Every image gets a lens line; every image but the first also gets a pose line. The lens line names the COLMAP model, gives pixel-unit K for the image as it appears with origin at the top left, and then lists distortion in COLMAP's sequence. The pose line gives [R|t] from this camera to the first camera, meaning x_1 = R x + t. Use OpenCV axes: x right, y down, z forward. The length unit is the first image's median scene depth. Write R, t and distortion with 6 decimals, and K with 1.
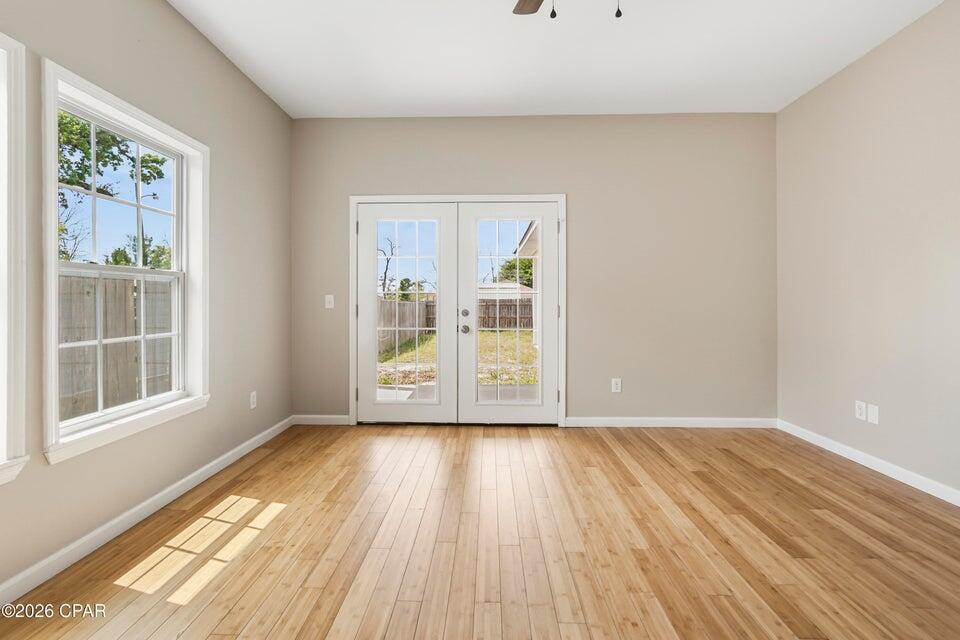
lens RADIAL K [[434.6, 0, 475.3], [0, 434.6, 301.7], [0, 0, 1]] dist [-0.021245, 0.008900]
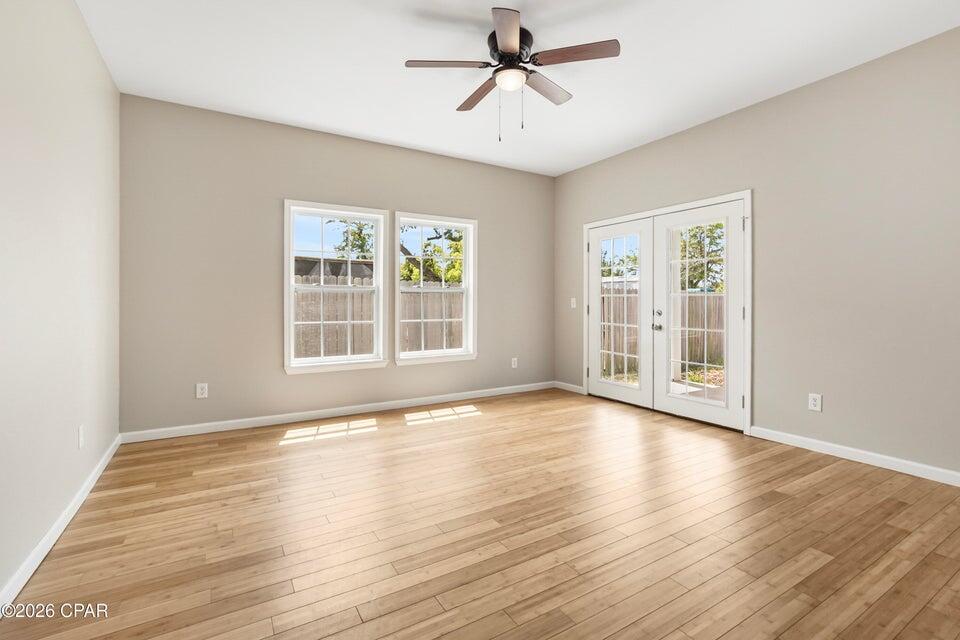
lens RADIAL K [[434.6, 0, 475.3], [0, 434.6, 301.7], [0, 0, 1]] dist [-0.021245, 0.008900]
pose [[0.537684, -0.002683, -0.843142, 0.692893], [0.001123, 0.999996, -0.002466, -0.001298], [0.843145, 0.000379, 0.537685, -0.011074]]
